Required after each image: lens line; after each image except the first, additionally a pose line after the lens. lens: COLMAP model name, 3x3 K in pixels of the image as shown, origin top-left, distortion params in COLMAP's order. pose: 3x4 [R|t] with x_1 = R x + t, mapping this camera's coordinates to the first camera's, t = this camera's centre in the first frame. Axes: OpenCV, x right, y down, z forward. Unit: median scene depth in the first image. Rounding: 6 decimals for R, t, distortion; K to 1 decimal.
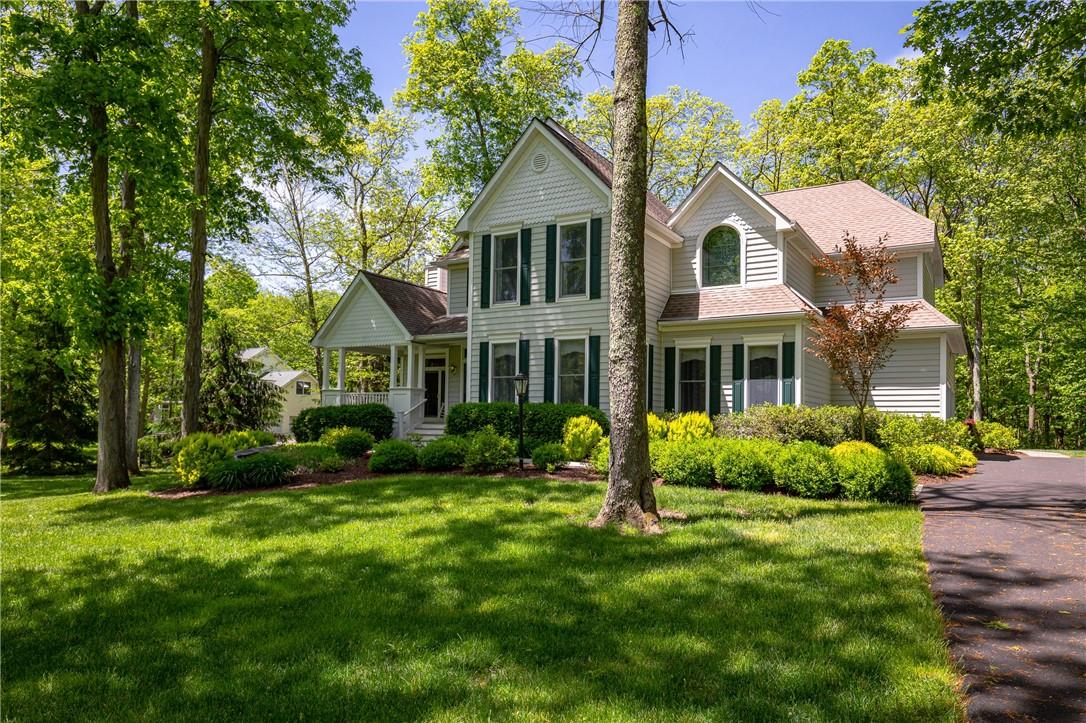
lens RADIAL K [[786.4, 0, 549.9], [0, 786.4, 370.3], [0, 0, 1]] dist [-0.010232, -0.001285]
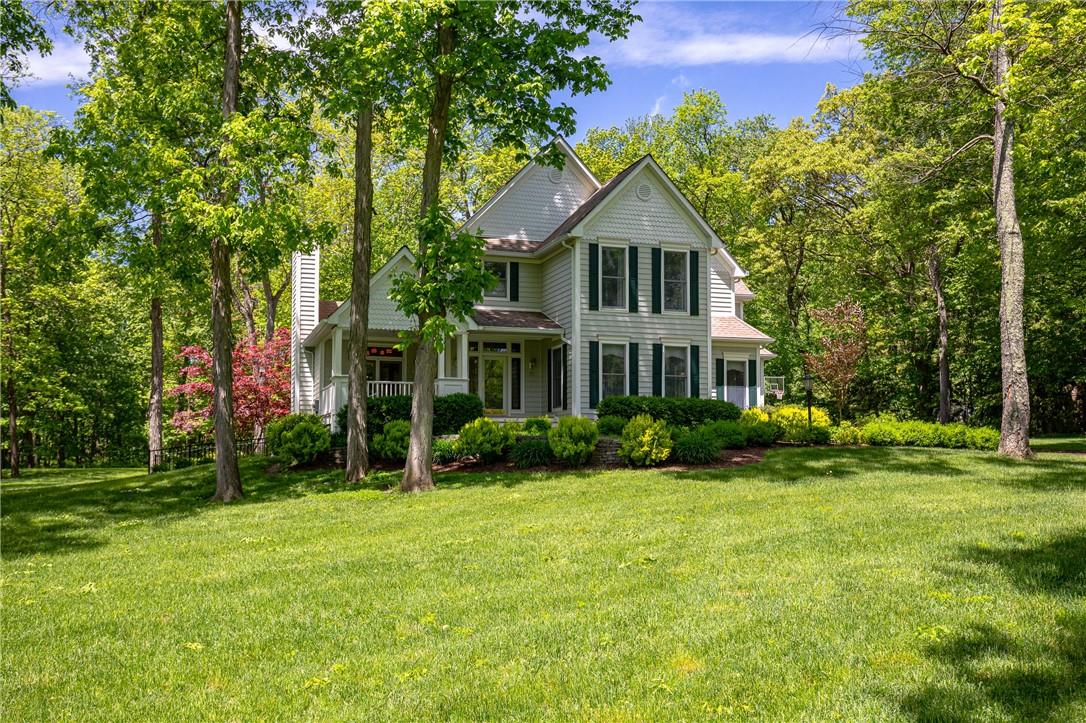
lens RADIAL K [[939.7, 0, 542.4], [0, 939.7, 352.4], [0, 0, 1]] dist [0.004163, 0.000901]
pose [[0.629770, 0.069580, 0.773659, -1.174712], [-0.046655, 0.997570, -0.051739, 0.052218], [-0.775379, -0.003512, 0.631486, 0.237164]]
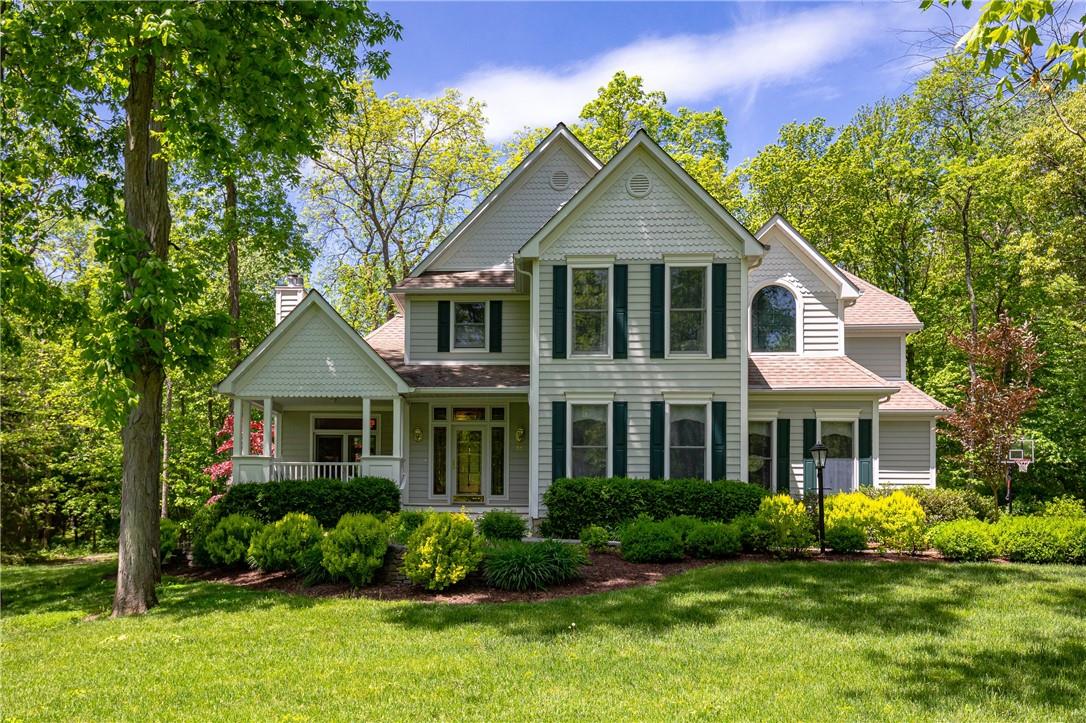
lens RADIAL K [[1011.3, 0, 488.3], [0, 1011.3, 451.2], [0, 0, 1]] dist [0.013032, 0.006216]
pose [[0.880808, 0.029958, 0.472524, -0.642008], [-0.031838, 0.999485, -0.004020, 0.020640], [-0.472401, -0.011504, 0.881308, 0.145749]]
